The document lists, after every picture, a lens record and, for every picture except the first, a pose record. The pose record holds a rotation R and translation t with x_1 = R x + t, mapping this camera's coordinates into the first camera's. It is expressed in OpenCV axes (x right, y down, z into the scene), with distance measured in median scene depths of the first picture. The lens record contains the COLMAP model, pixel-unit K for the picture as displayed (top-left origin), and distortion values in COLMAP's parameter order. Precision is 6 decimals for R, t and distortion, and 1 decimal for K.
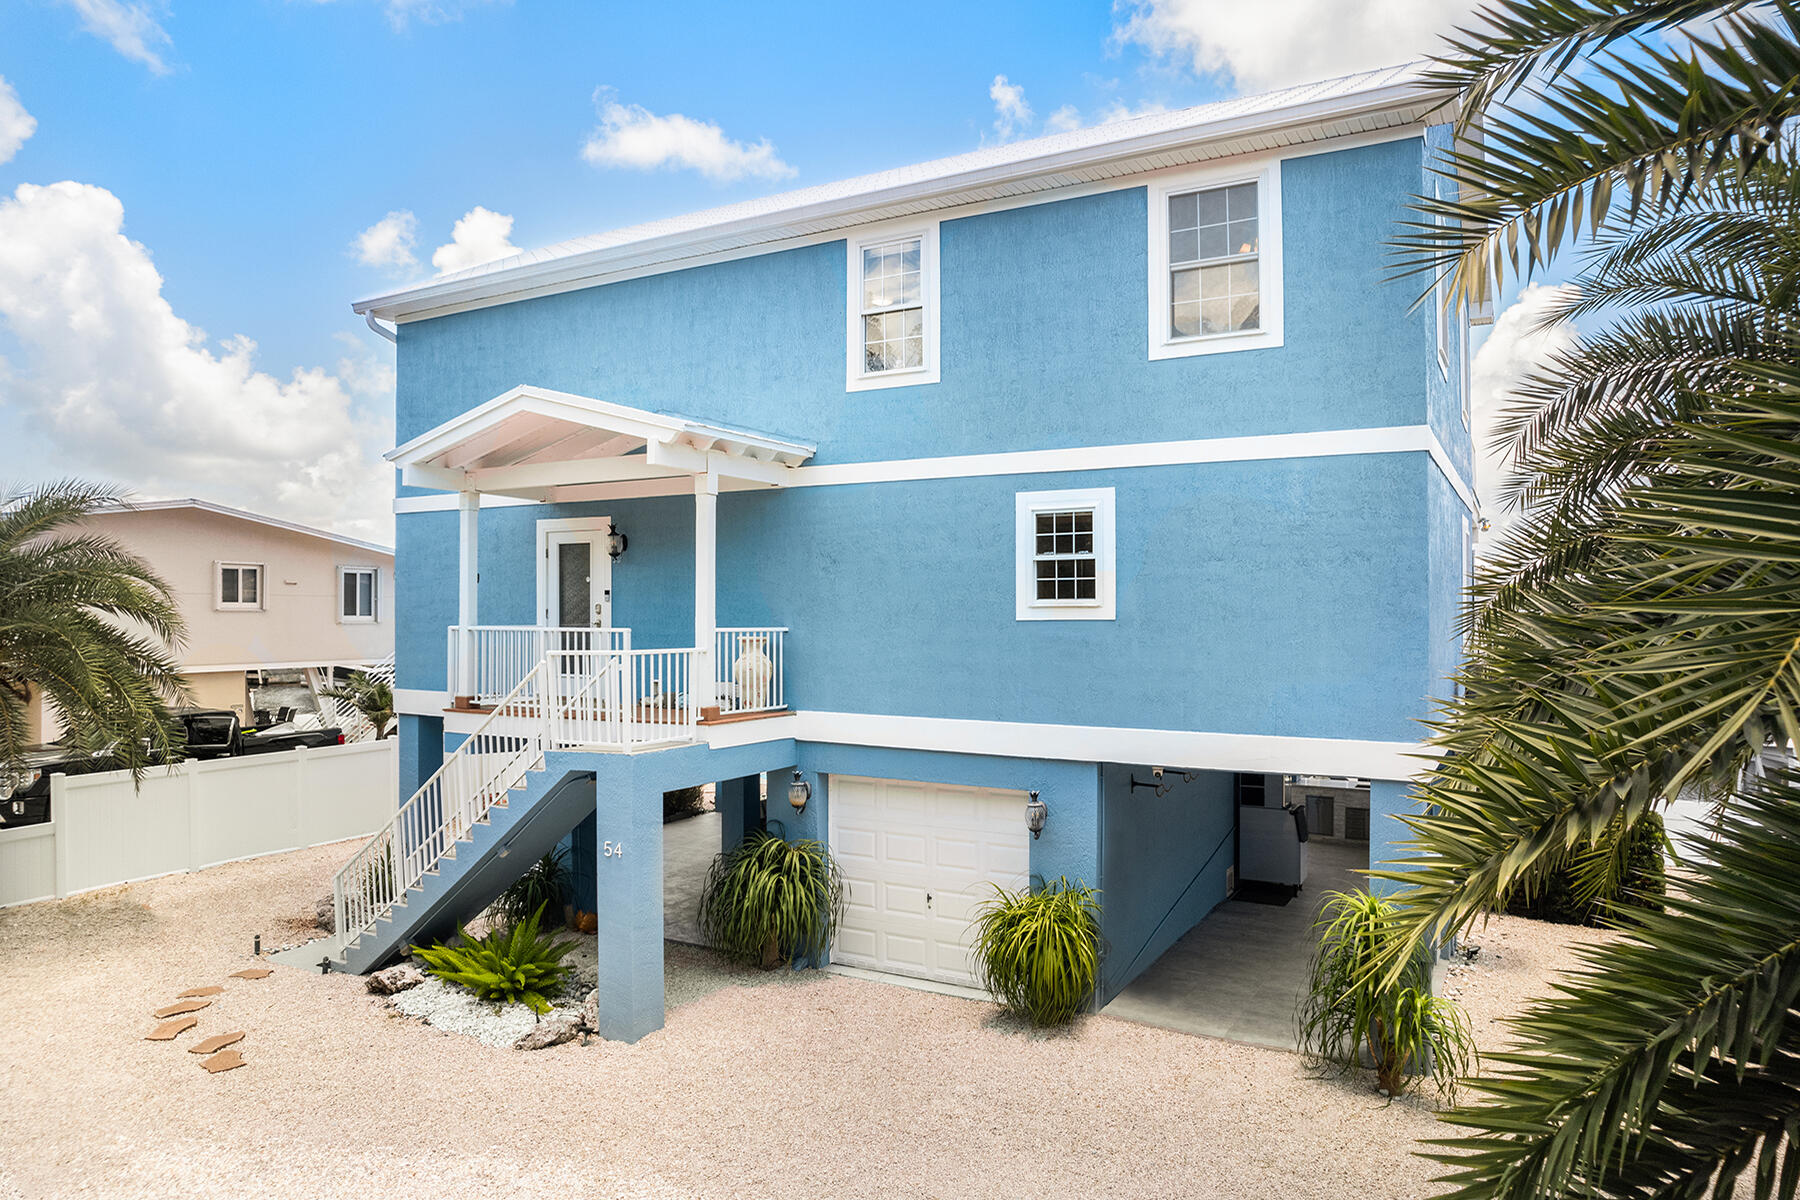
lens RADIAL K [[1159.0, 0, 900.0], [0, 1159.0, 600.0], [0, 0, 1]] dist [-0.095362, 0.094049]
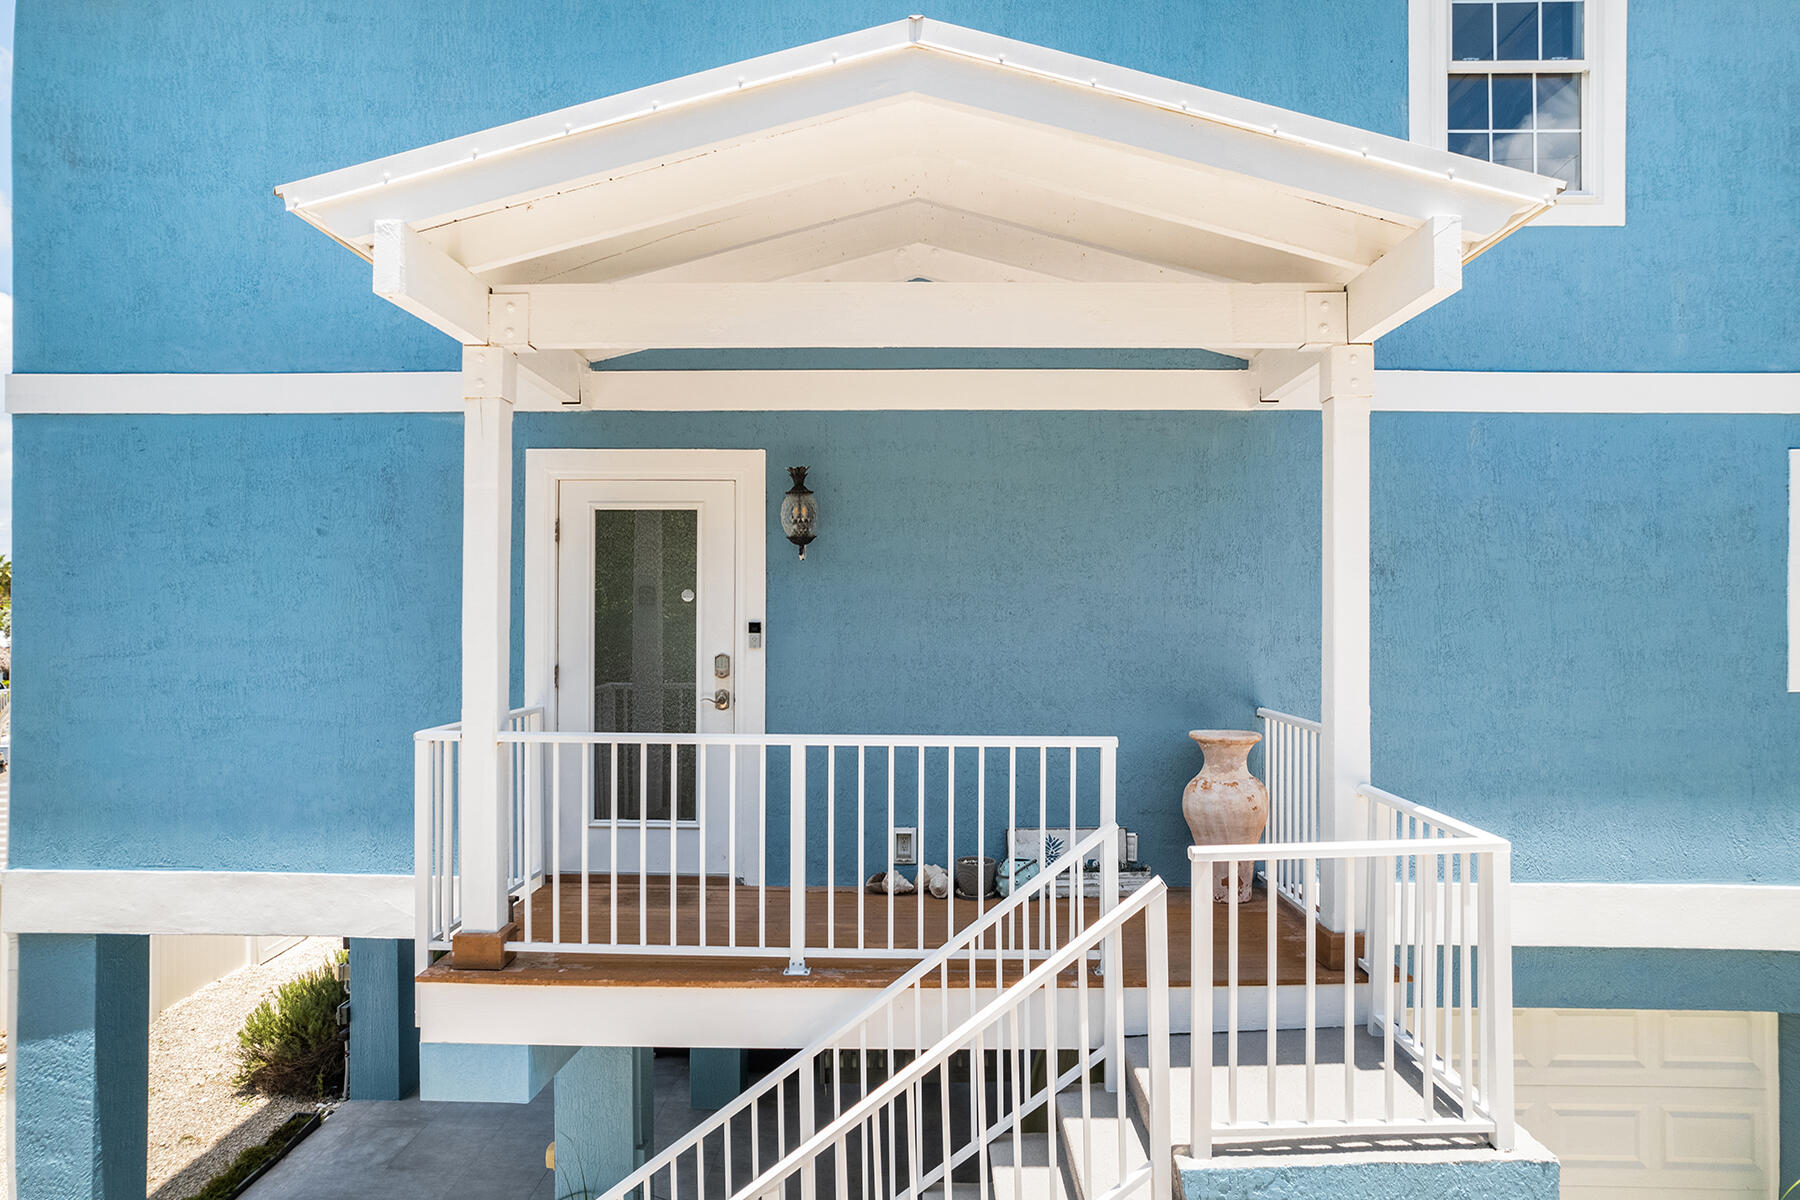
lens RADIAL K [[1159.0, 0, 900.0], [0, 1159.0, 600.0], [0, 0, 1]] dist [-0.095362, 0.094049]
pose [[0.883572, 0.005284, 0.468265, -0.506020], [-0.008240, 0.999957, 0.004265, -0.023494], [-0.468222, -0.007627, 0.883578, 0.743799]]
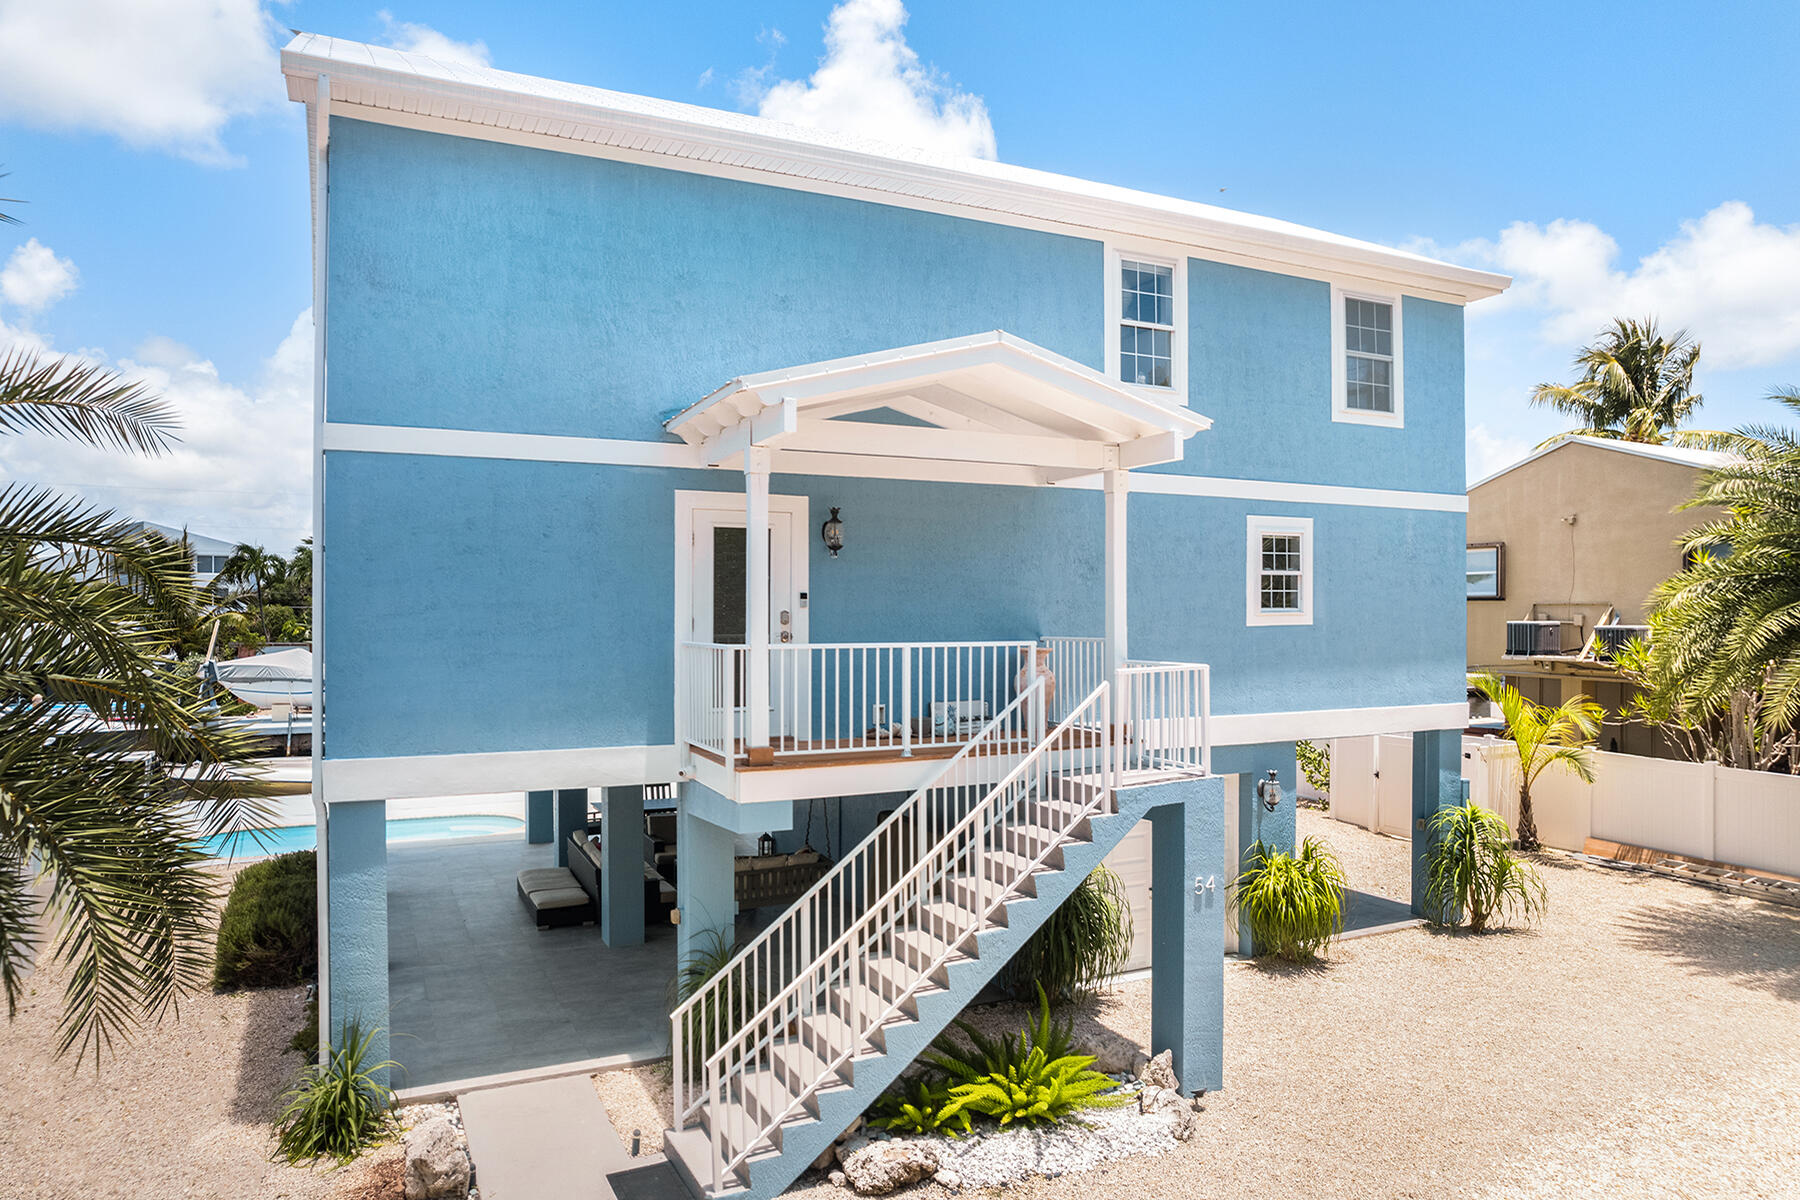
lens RADIAL K [[1164.4, 0, 906.7], [0, 1164.4, 599.9], [0, 0, 1]] dist [-0.087653, 0.077127]
pose [[0.569452, 0.004745, 0.822011, -1.052957], [-0.010245, 0.999947, 0.001325, -0.006739], [-0.821961, -0.009176, 0.569470, 0.630527]]
